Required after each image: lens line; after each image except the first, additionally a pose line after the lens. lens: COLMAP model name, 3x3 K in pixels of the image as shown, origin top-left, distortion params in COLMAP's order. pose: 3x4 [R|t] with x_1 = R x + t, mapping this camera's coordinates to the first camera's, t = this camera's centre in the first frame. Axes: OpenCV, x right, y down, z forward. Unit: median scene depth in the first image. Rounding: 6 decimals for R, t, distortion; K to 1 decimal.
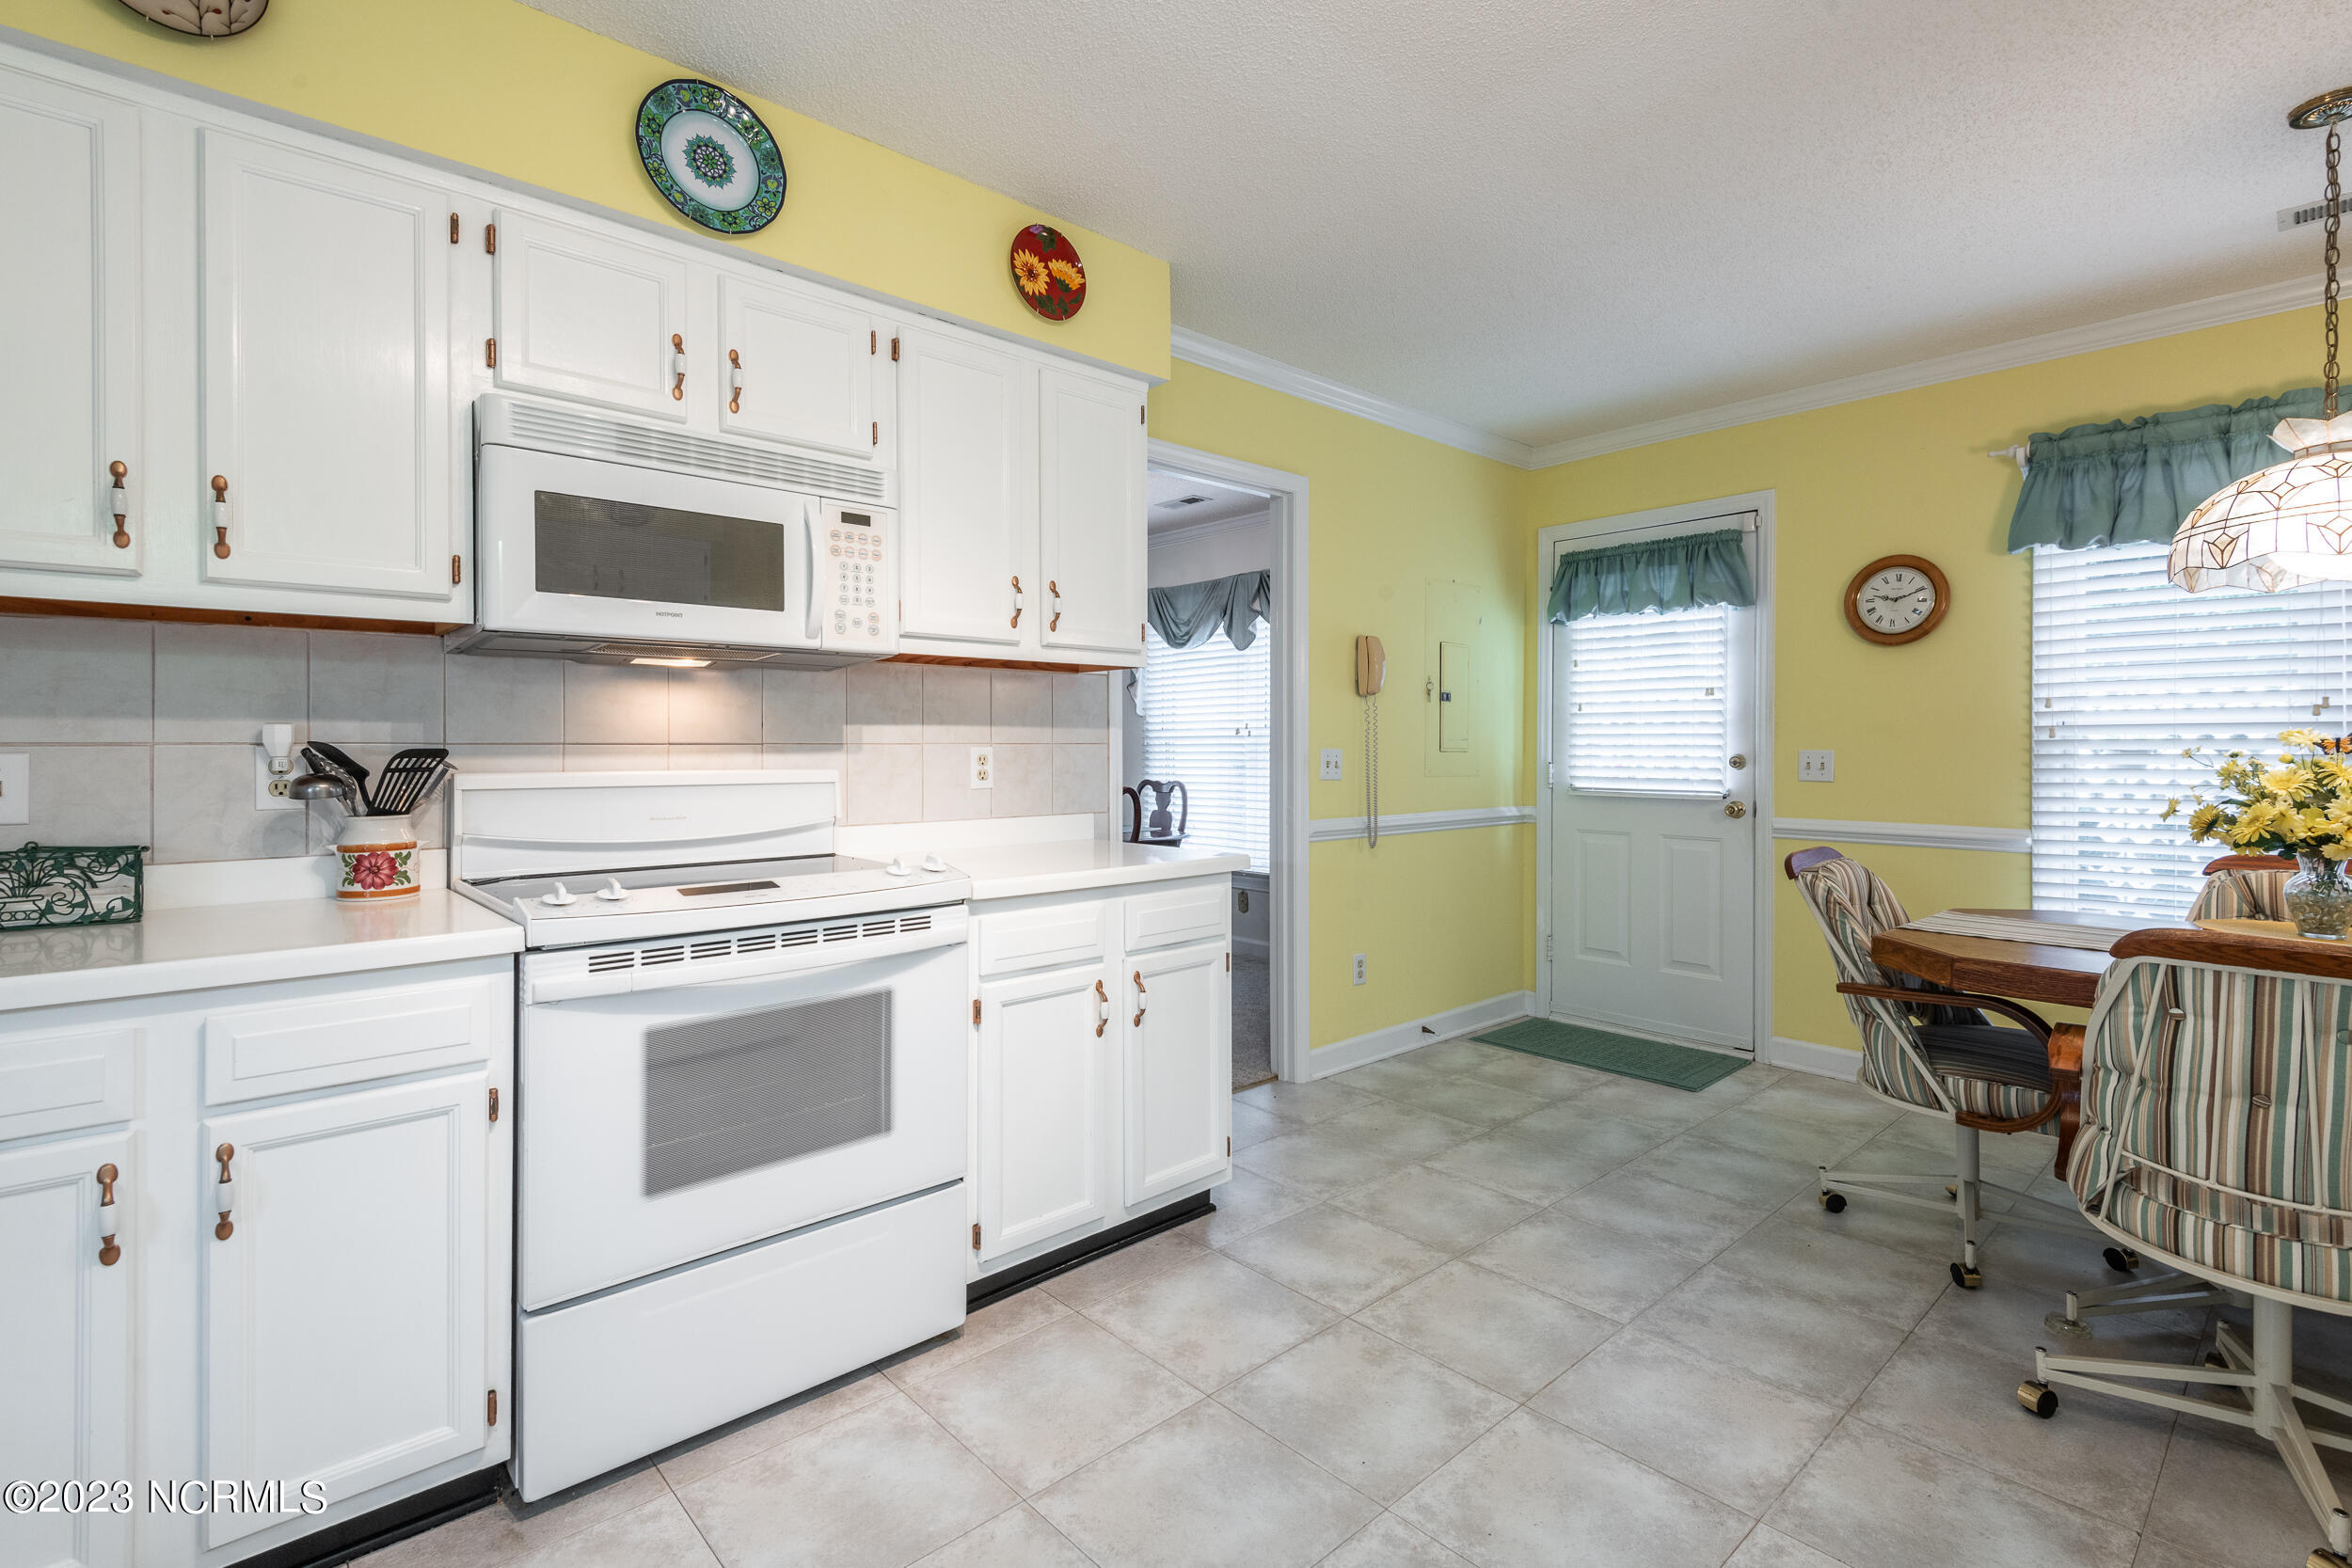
lens RADIAL K [[1080.0, 0, 1183.0], [0, 1080.0, 750.5], [0, 0, 1]] dist [0.026408, -0.017605]
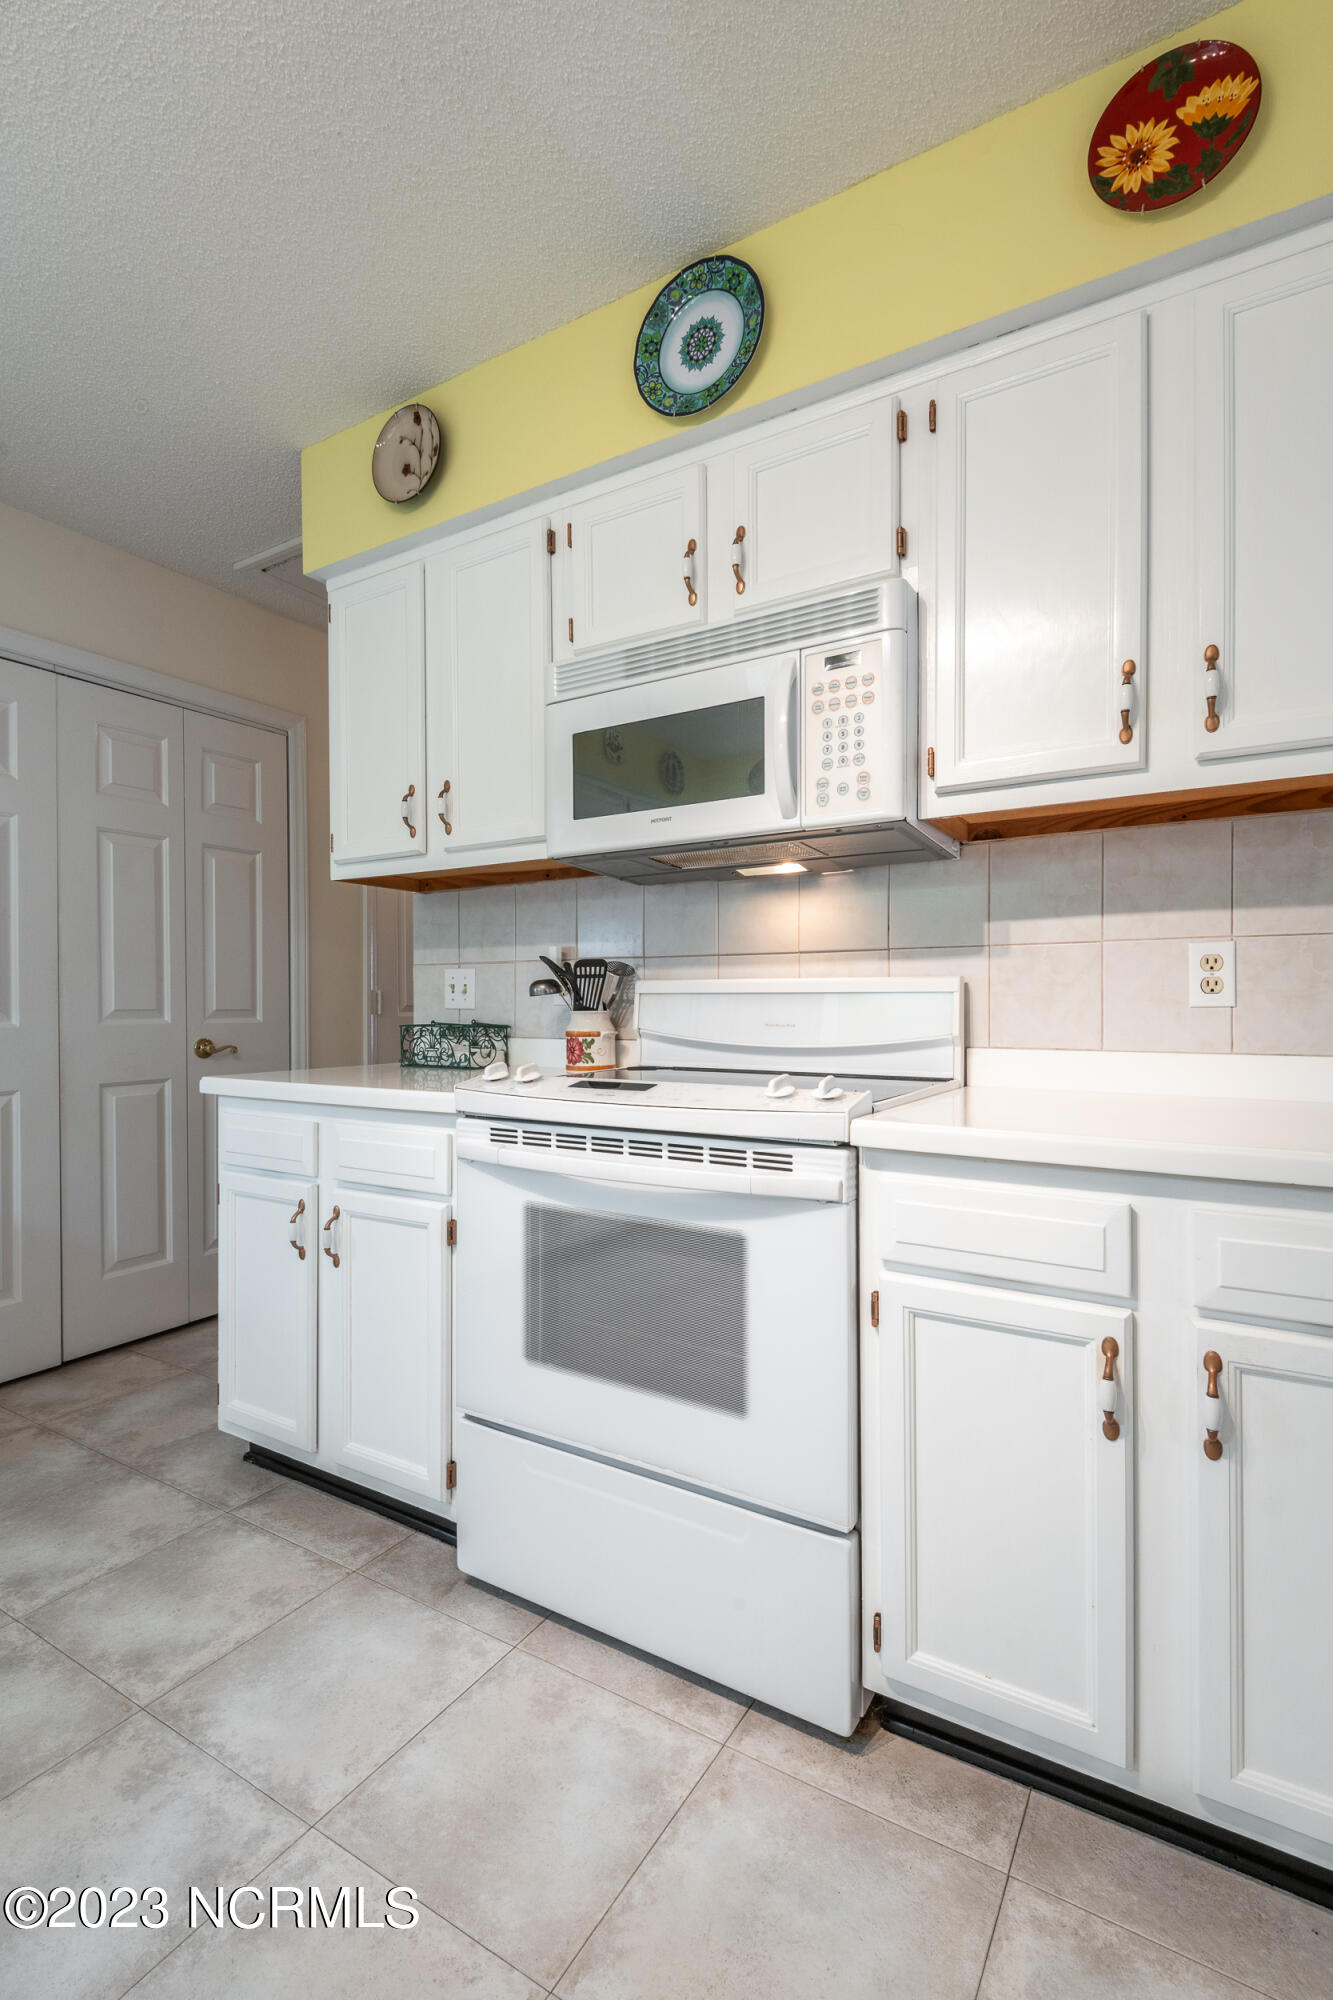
lens RADIAL K [[918.4, 0, 670.8], [0, 918.4, 1009.6], [0, 0, 1]] dist [0.026408, -0.017605]
pose [[0.285459, 0.007946, -0.958358, 0.340907], [-0.002602, 0.999968, 0.007516, 0.045121], [0.958388, 0.000348, 0.285470, 0.708005]]
